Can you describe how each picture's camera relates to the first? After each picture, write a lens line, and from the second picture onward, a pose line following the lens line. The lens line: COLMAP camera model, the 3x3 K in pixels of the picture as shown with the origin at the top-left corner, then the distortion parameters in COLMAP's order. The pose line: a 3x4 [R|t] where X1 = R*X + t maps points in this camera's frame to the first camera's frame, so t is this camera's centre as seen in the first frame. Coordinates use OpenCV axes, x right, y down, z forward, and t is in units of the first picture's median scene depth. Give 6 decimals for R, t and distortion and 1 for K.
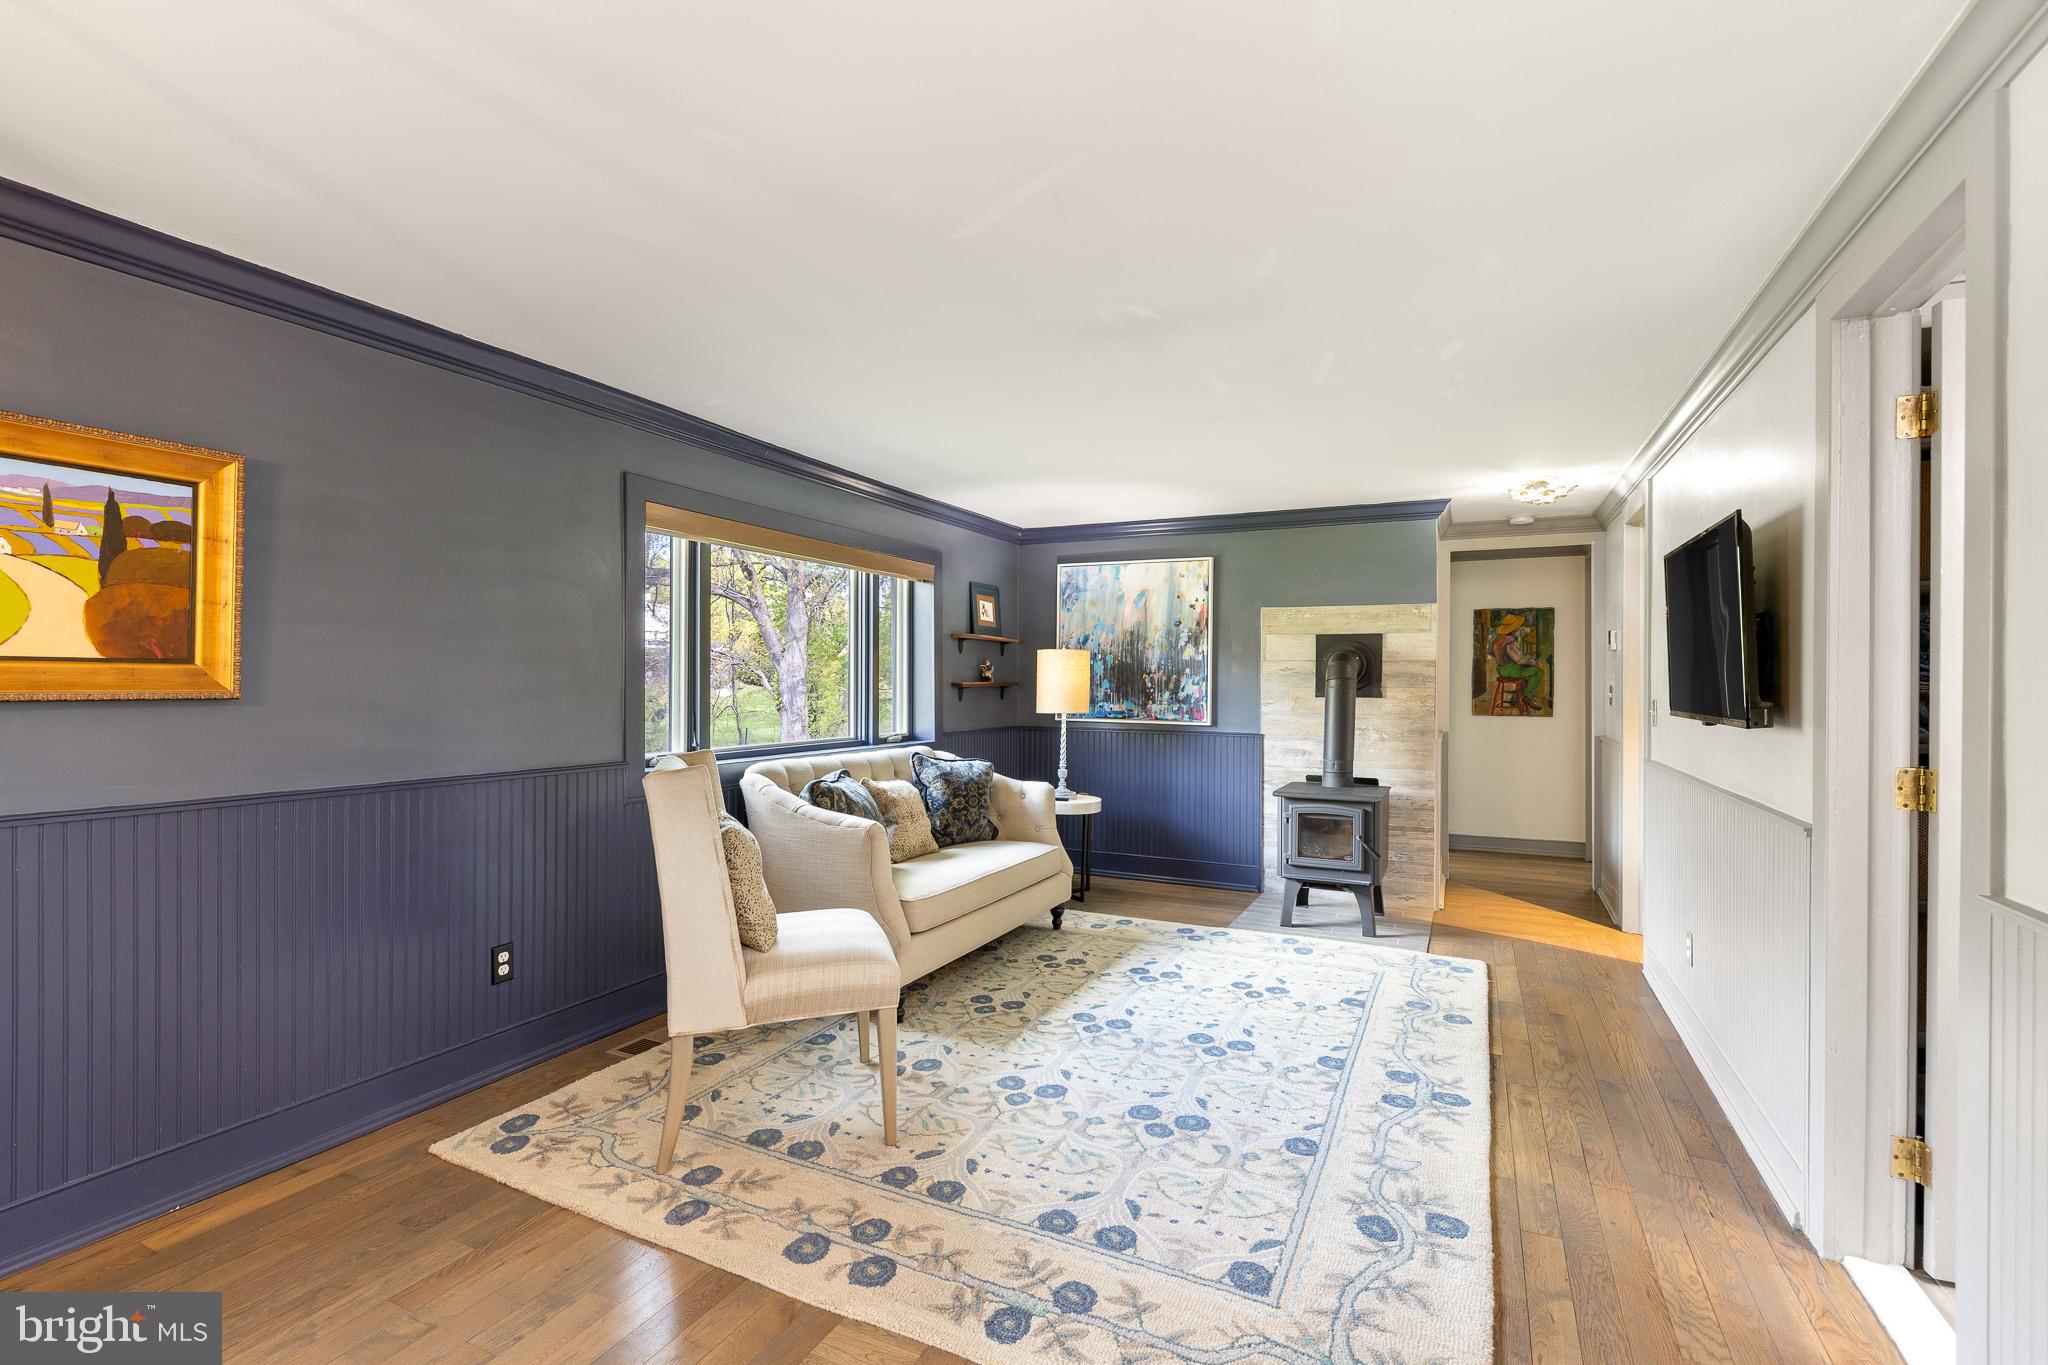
lens RADIAL K [[925.7, 0, 1018.2], [0, 925.7, 682.7], [0, 0, 1]] dist [0.004669, -0.000543]
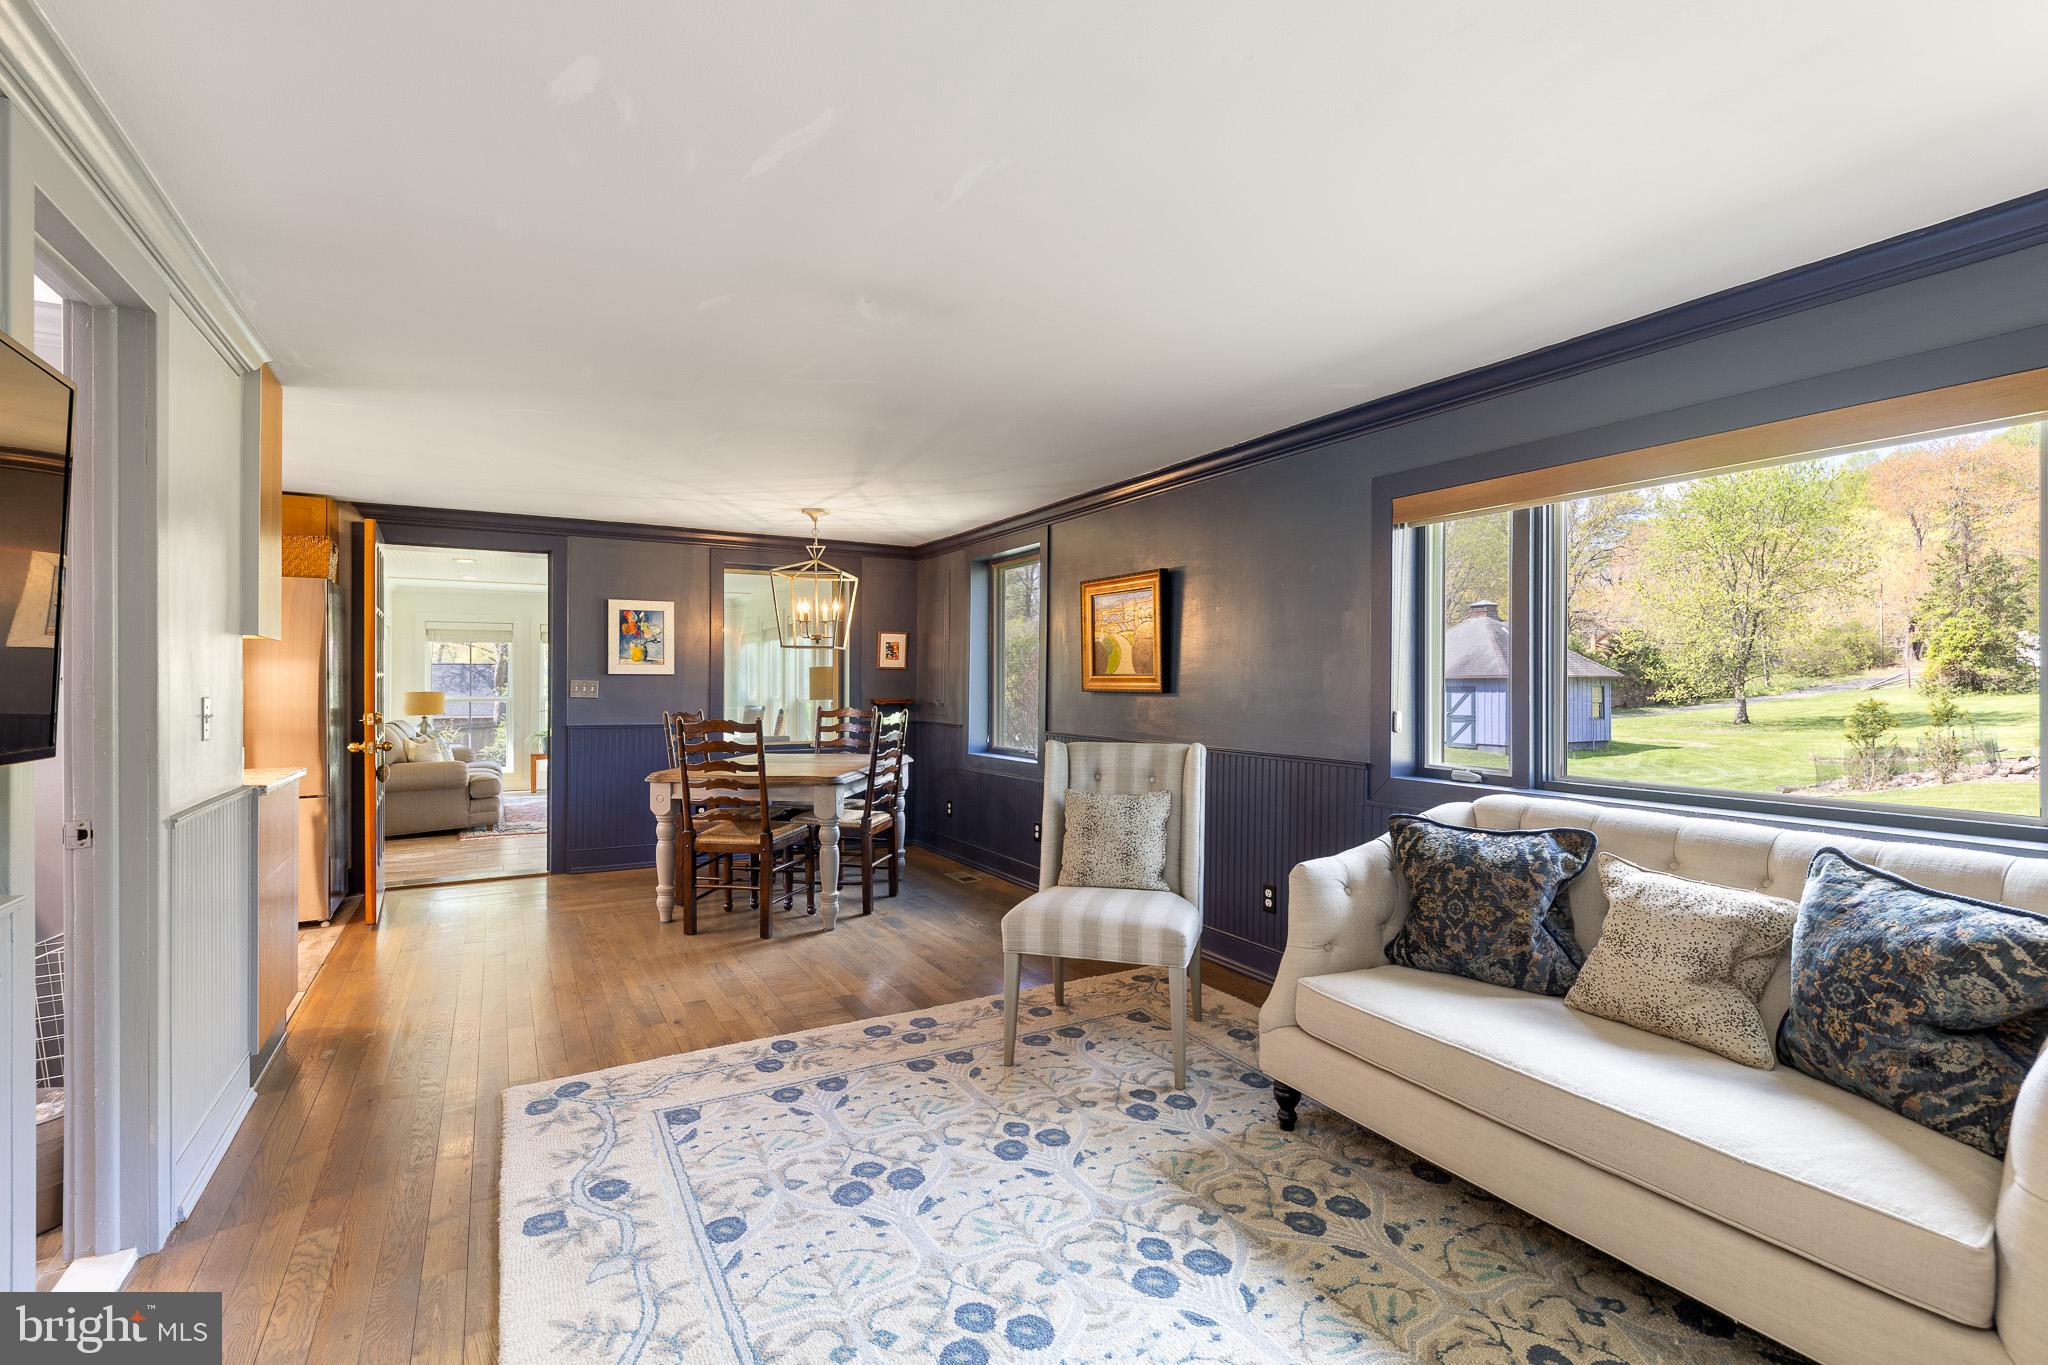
lens RADIAL K [[918.4, 0, 1018.2], [0, 918.4, 685.6], [0, 0, 1]] dist [0.012600, -0.006553]
pose [[-0.568836, -0.001332, -0.822450, 0.608025], [-0.005390, 0.999983, 0.002109, -0.000427], [0.822434, 0.005632, -0.568833, 1.216171]]
